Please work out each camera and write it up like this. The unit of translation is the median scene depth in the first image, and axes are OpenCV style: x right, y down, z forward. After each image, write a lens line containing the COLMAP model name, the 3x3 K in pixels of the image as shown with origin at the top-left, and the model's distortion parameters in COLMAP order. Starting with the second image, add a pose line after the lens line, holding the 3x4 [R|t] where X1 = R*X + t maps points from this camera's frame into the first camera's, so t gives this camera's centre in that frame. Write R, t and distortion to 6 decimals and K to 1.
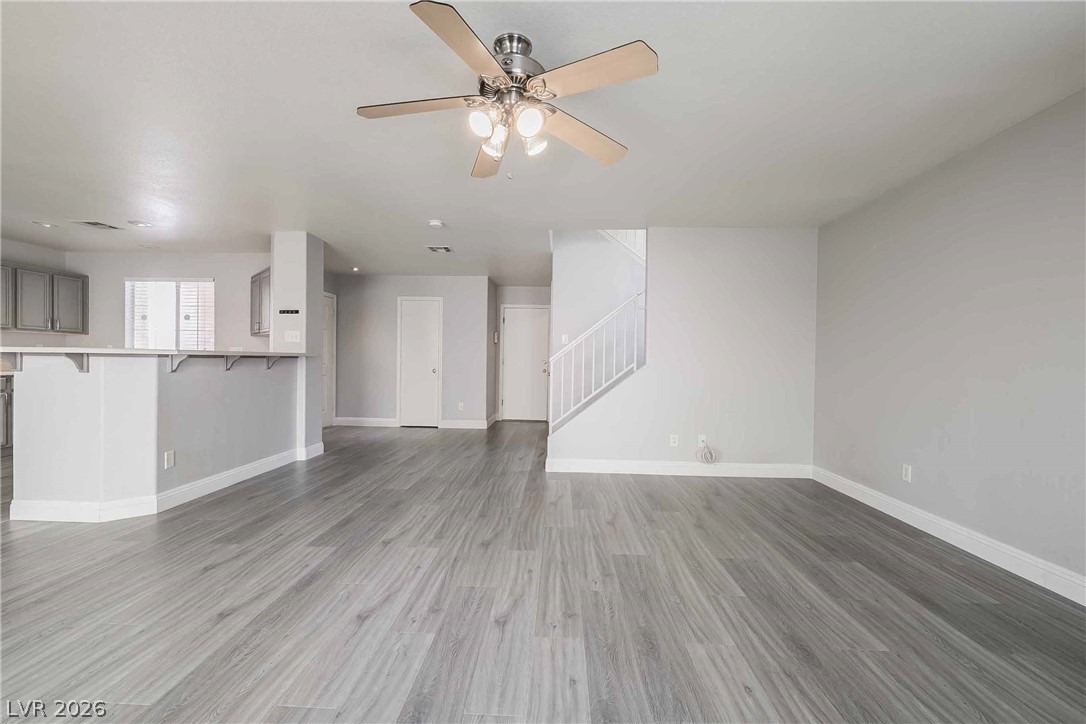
lens RADIAL K [[451.2, 0, 534.9], [0, 451.2, 364.7], [0, 0, 1]] dist [-0.001588, -0.001882]
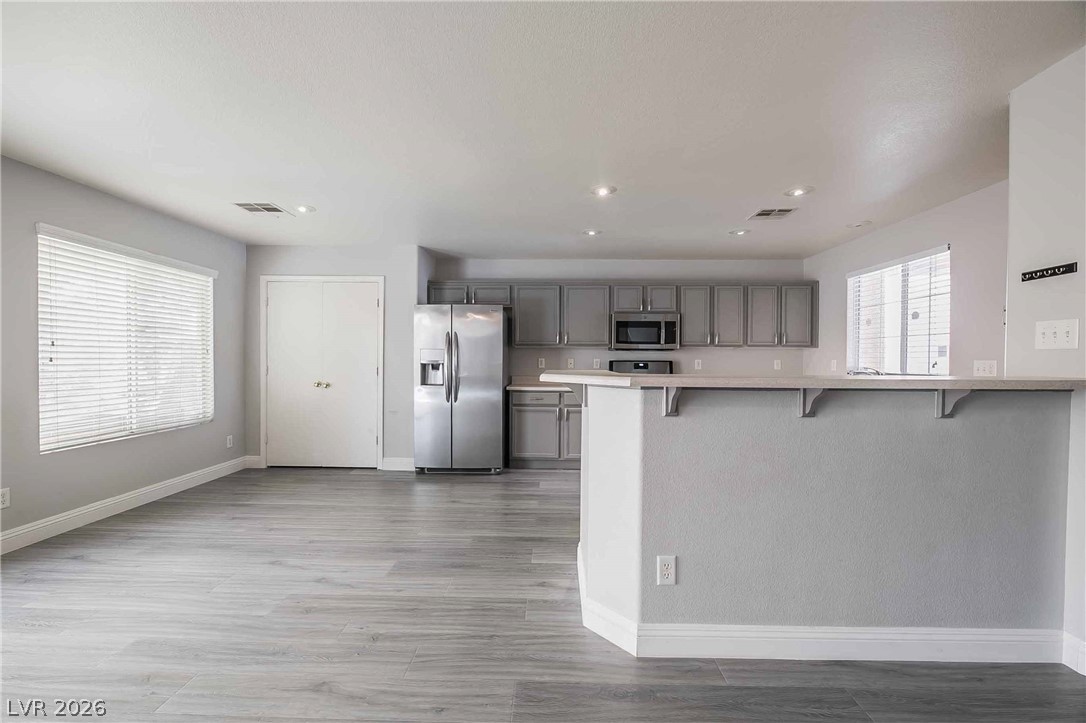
lens RADIAL K [[451.2, 0, 536.4], [0, 451.2, 364.6], [0, 0, 1]] dist [-0.001588, -0.001882]
pose [[0.020161, -0.002342, -0.999794, -0.190078], [-0.016408, 0.999862, -0.002673, -0.033528], [0.999662, 0.016459, 0.020119, 0.632189]]
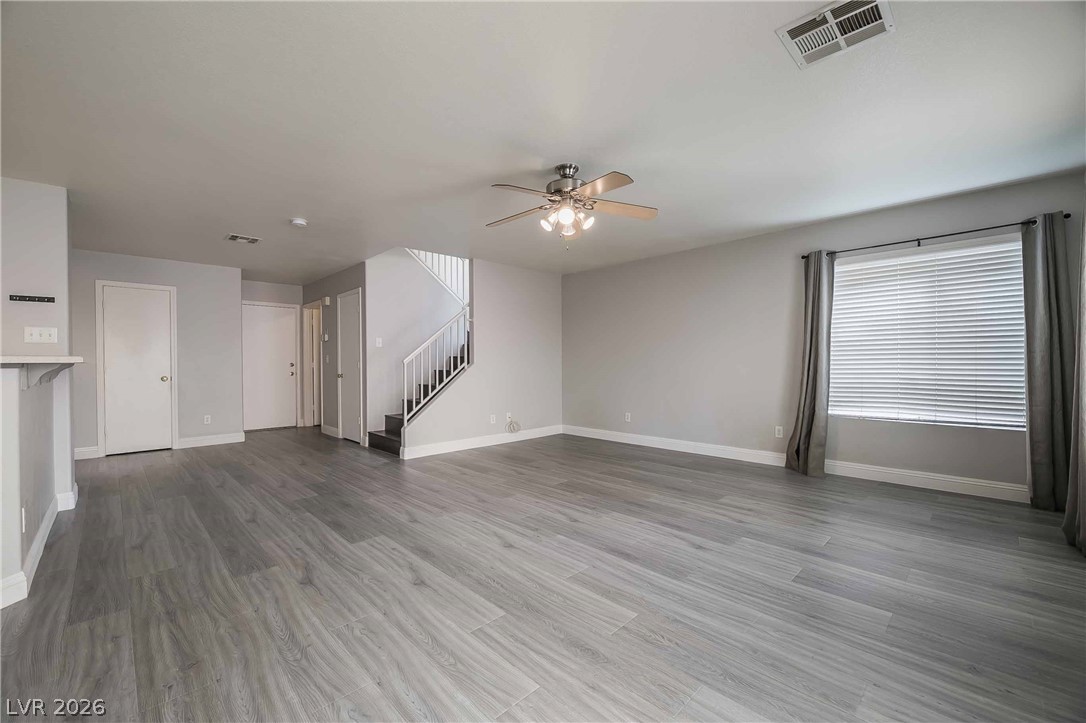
lens RADIAL K [[451.2, 0, 524.4], [0, 451.2, 359.2], [0, 0, 1]] dist [-0.001588, -0.001882]
pose [[0.698575, -0.015541, 0.715368, -0.588384], [0.022979, 0.999736, -0.000721, -0.008881], [-0.715167, 0.016943, 0.698748, -0.012750]]
